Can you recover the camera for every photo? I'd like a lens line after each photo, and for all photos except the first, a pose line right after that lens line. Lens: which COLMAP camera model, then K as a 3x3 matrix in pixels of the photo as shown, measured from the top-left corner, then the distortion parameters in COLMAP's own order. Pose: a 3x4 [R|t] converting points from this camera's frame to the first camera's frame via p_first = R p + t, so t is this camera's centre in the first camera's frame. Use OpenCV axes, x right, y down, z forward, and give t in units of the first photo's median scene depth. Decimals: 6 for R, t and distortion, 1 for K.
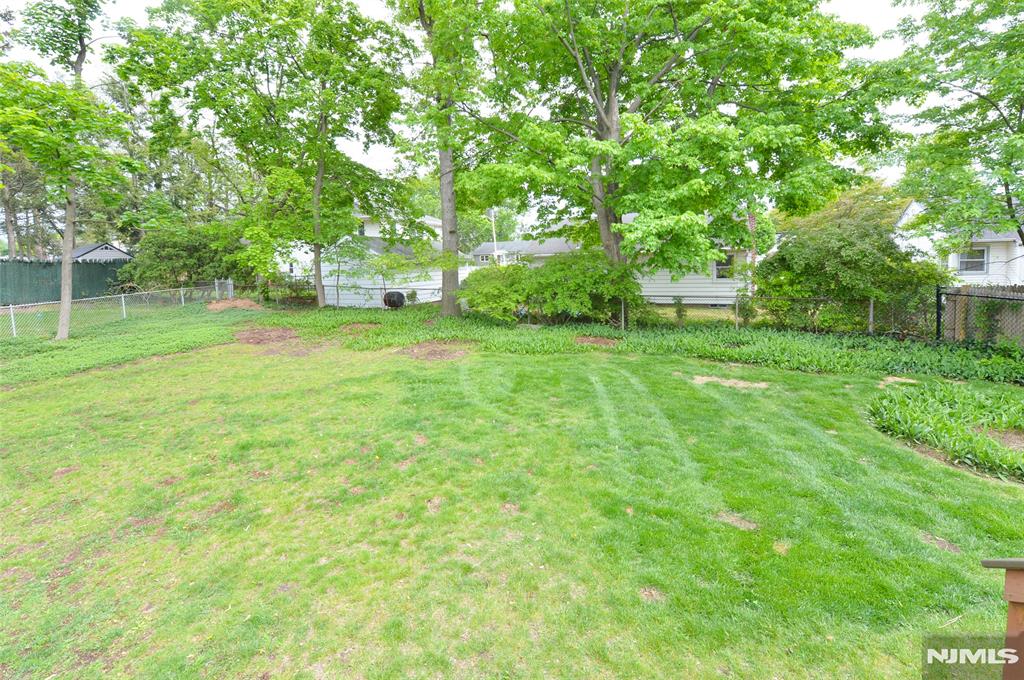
lens RADIAL K [[439.9, 0, 513.7], [0, 439.9, 308.0], [0, 0, 1]] dist [-0.001843, -0.000469]
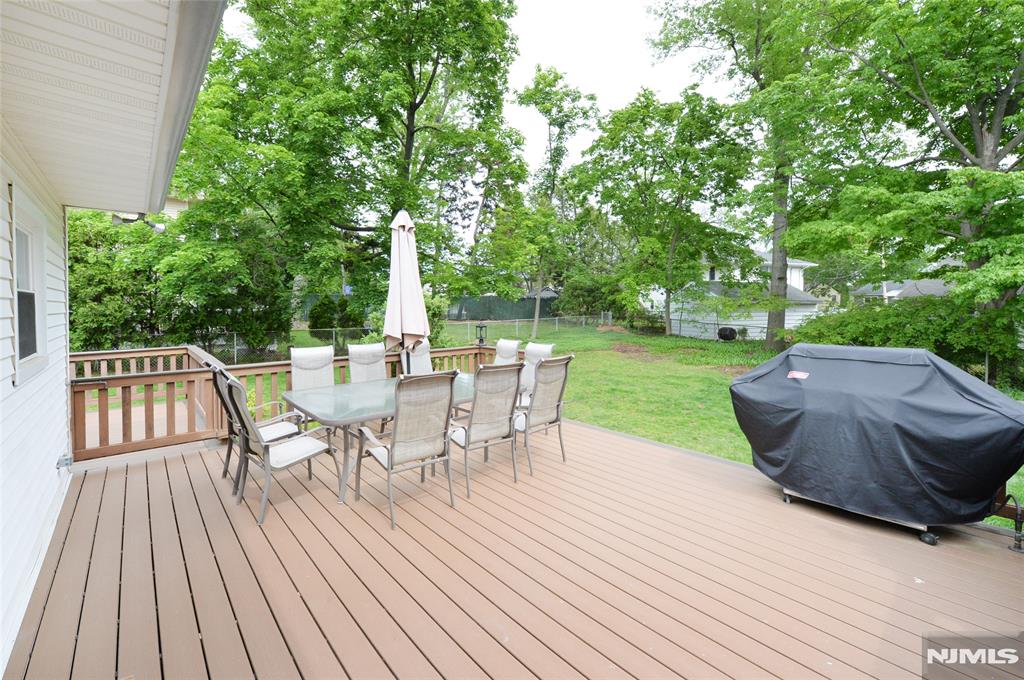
lens RADIAL K [[439.9, 0, 513.7], [0, 439.9, 308.0], [0, 0, 1]] dist [-0.001843, -0.000469]
pose [[0.708417, 0.034338, -0.704959, 0.163199], [-0.092784, 0.994678, -0.044790, 0.018579], [0.699669, 0.097139, 0.707833, -0.270970]]
